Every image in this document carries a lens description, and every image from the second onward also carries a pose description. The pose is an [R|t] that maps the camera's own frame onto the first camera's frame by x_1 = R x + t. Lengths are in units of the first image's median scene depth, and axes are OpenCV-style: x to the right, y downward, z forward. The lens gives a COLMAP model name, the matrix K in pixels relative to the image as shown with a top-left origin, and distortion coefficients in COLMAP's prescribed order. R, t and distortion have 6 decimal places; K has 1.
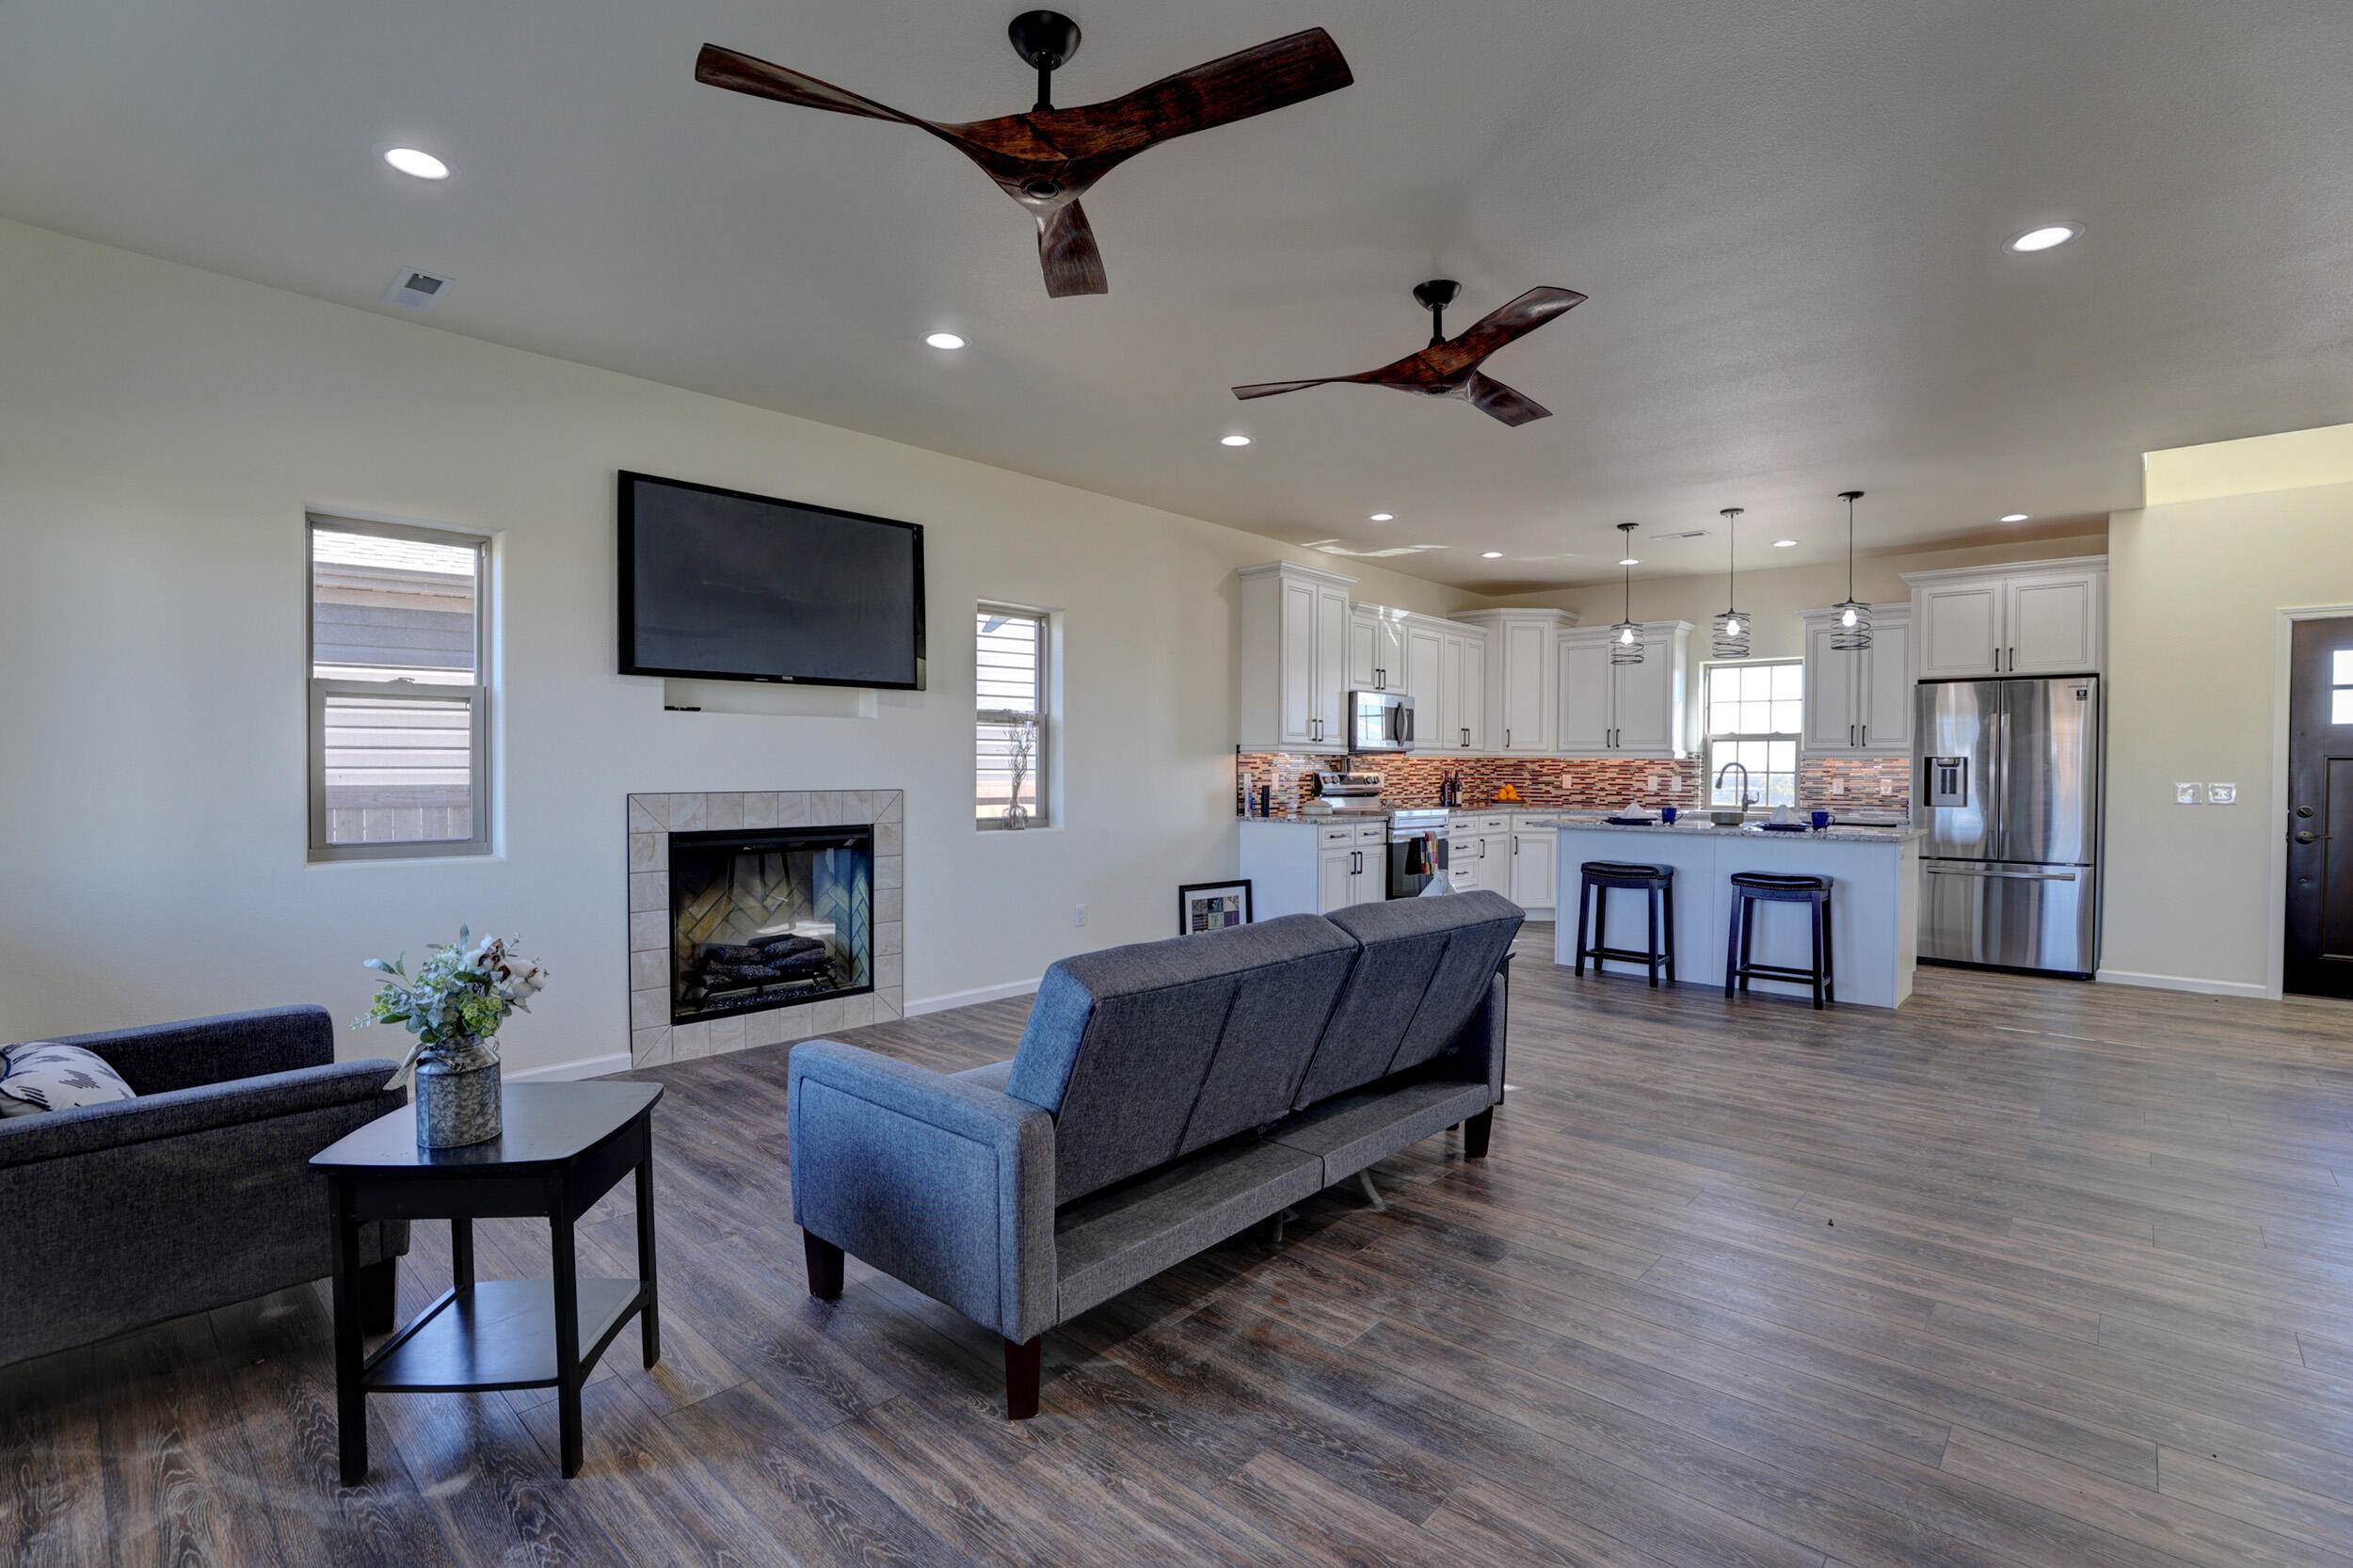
lens RADIAL K [[1076.8, 0, 1172.1], [0, 1076.8, 783.5], [0, 0, 1]] dist [-0.046075, 0.013703]
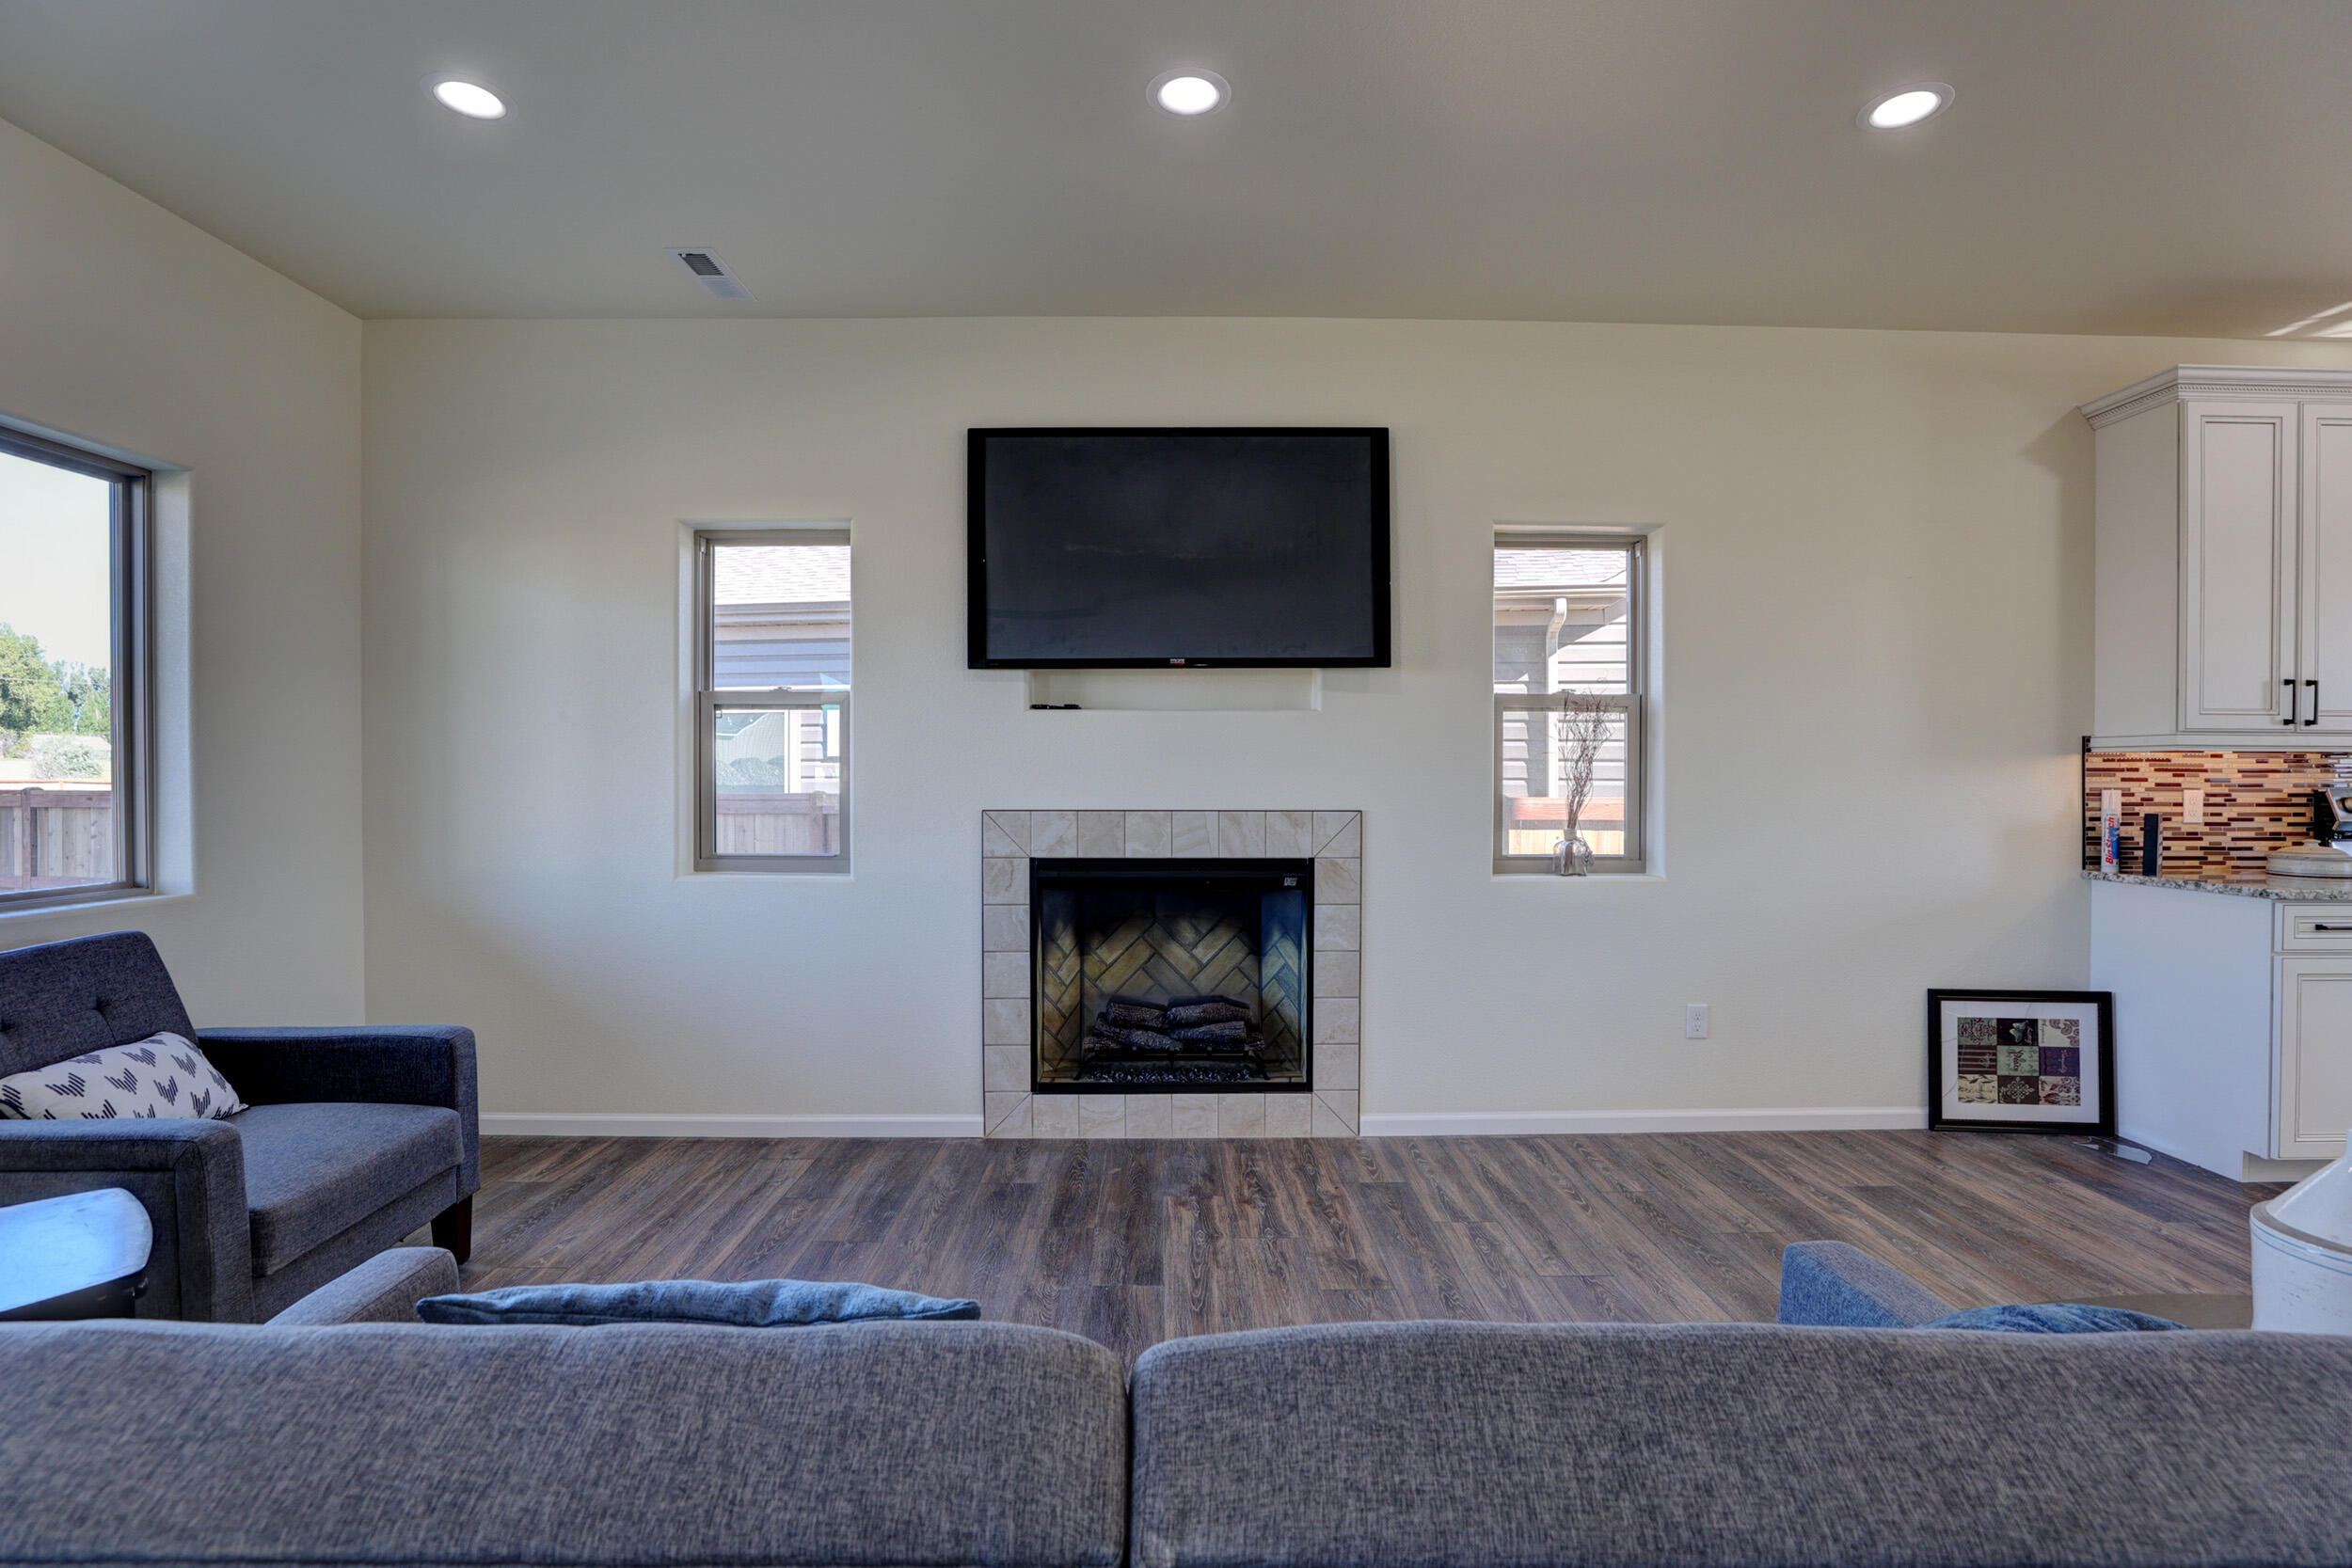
lens RADIAL K [[1076.2, 0, 1171.6], [0, 1076.2, 783.5], [0, 0, 1]] dist [-0.046075, 0.013703]
pose [[0.688406, 0.003990, -0.725315, 0.168343], [-0.010586, 0.999934, -0.004546, -0.007355], [0.725248, 0.010807, 0.688403, 0.420115]]
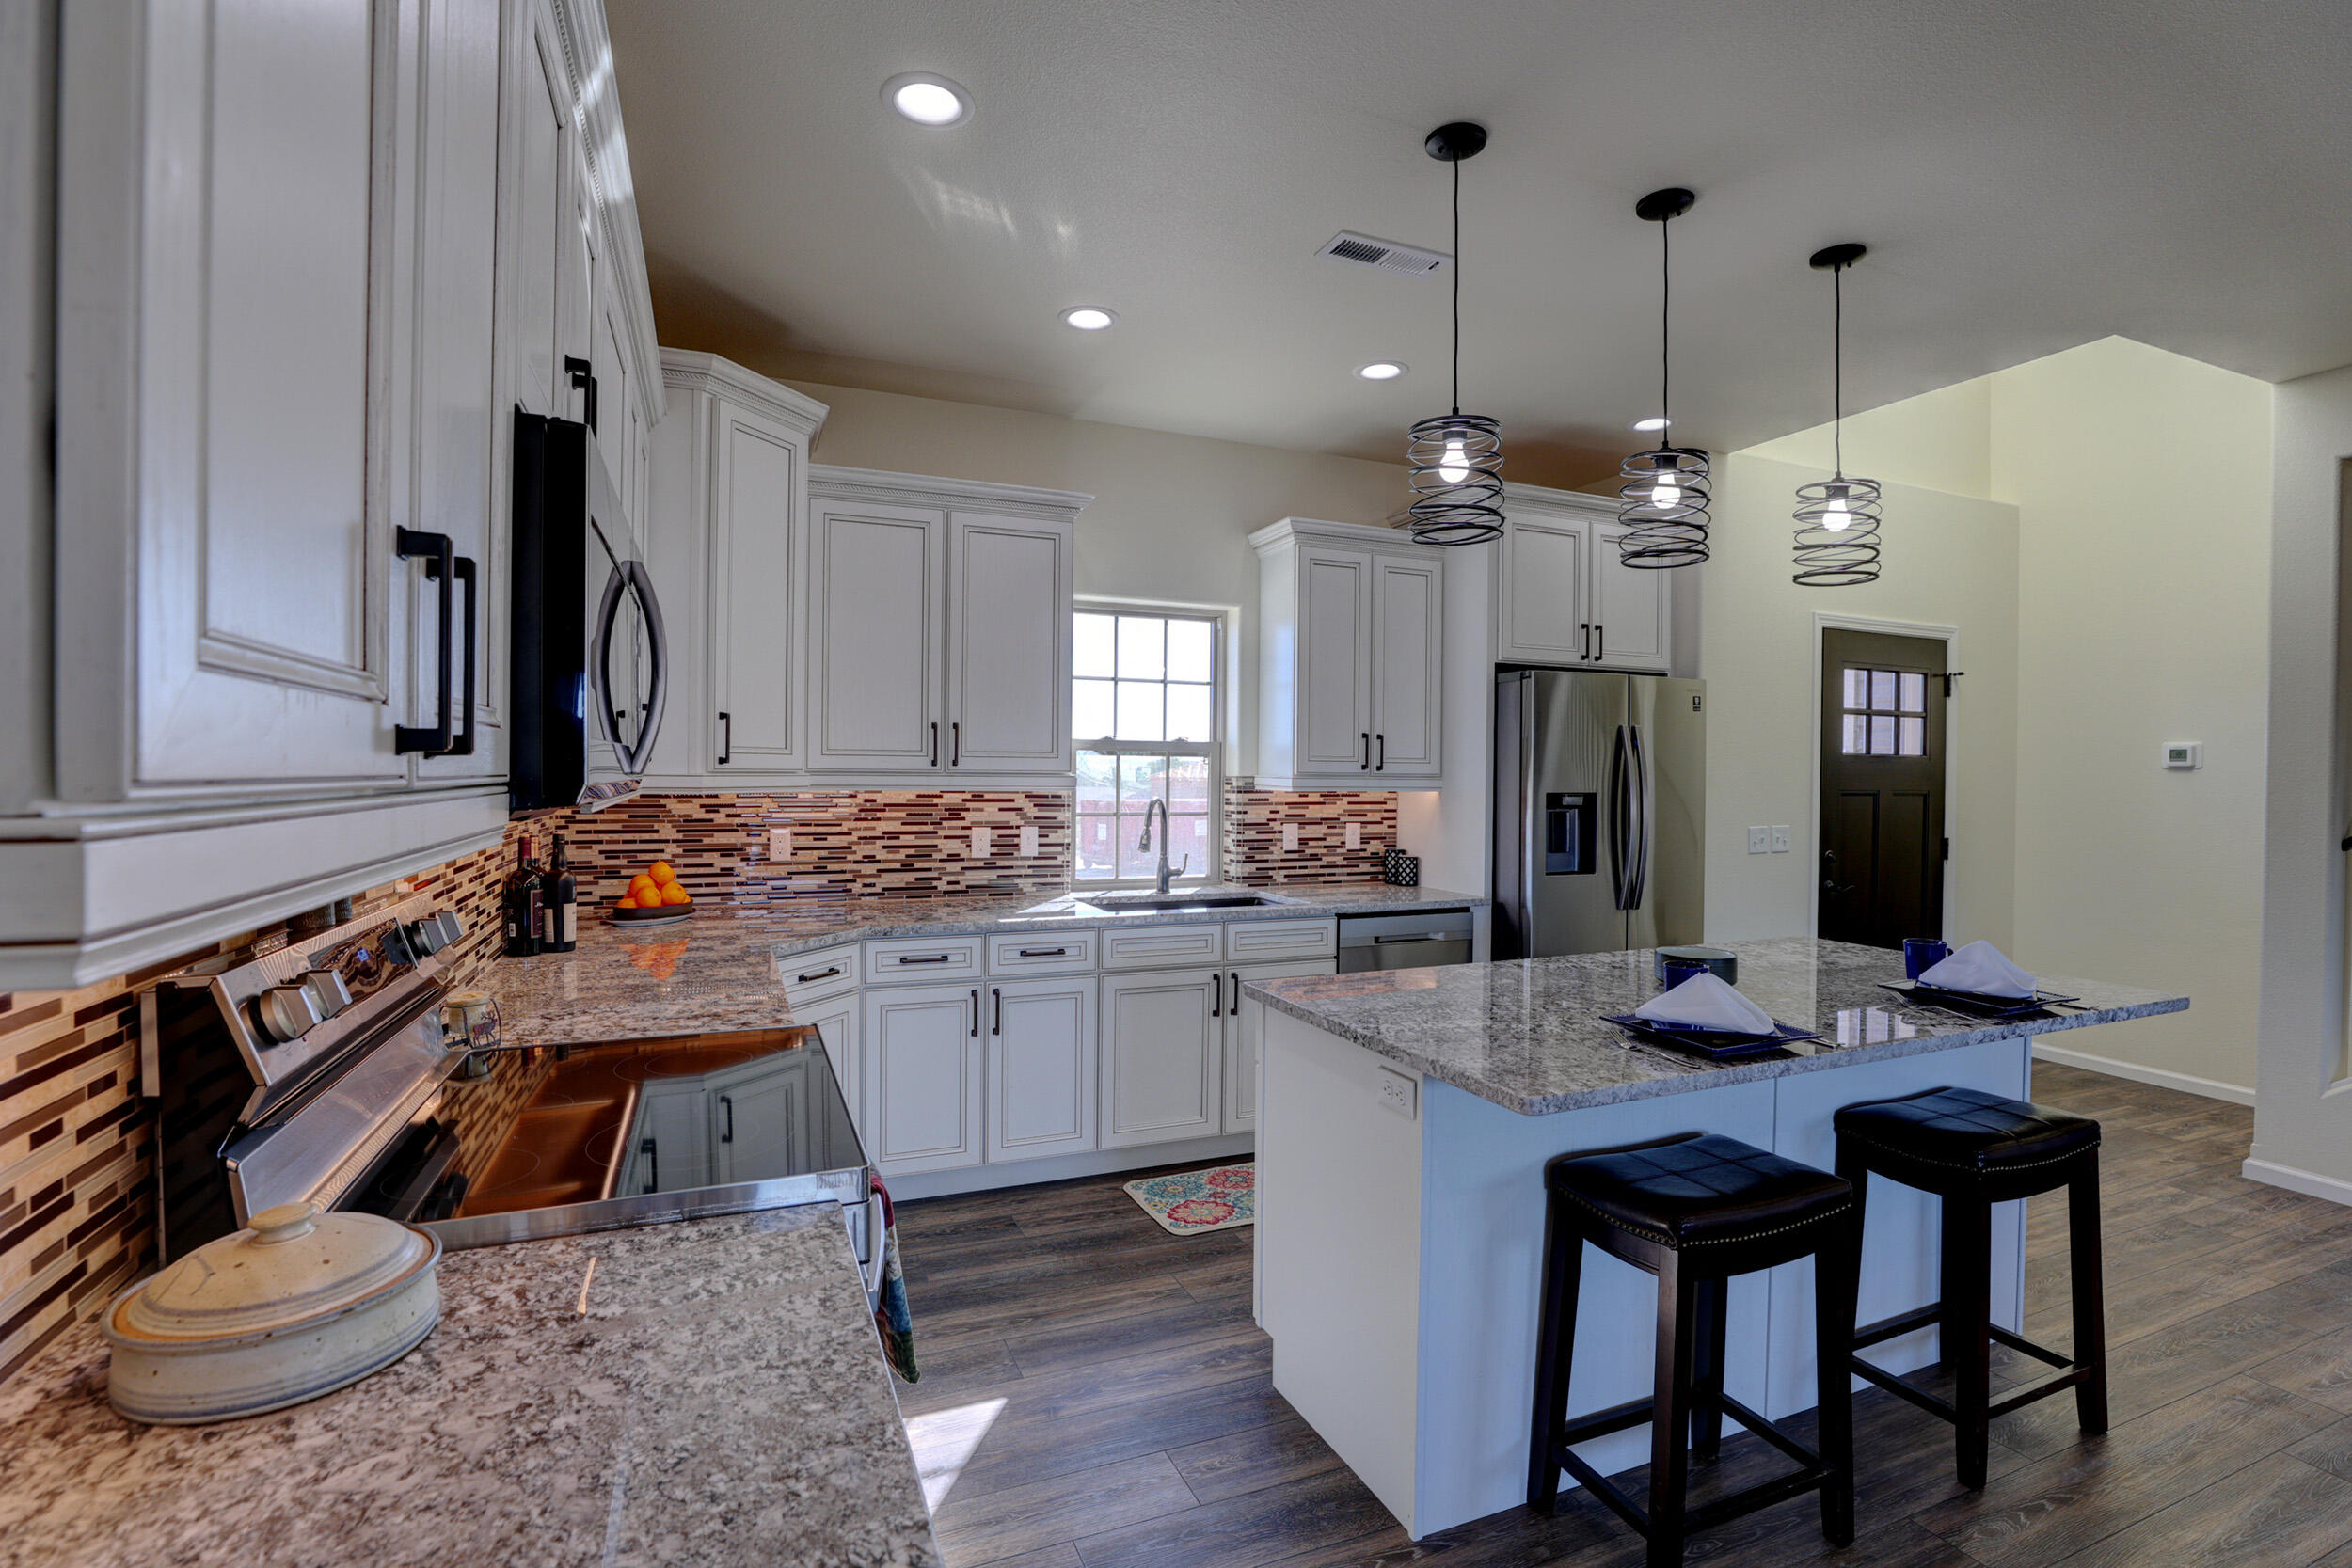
lens RADIAL K [[1076.2, 0, 1171.6], [0, 1076.2, 783.5], [0, 0, 1]] dist [-0.046075, 0.013703]
pose [[0.413966, -0.013794, 0.910188, 0.098061], [0.008777, 0.999899, 0.011162, -0.049982], [-0.910250, 0.003368, 0.414045, 1.207150]]
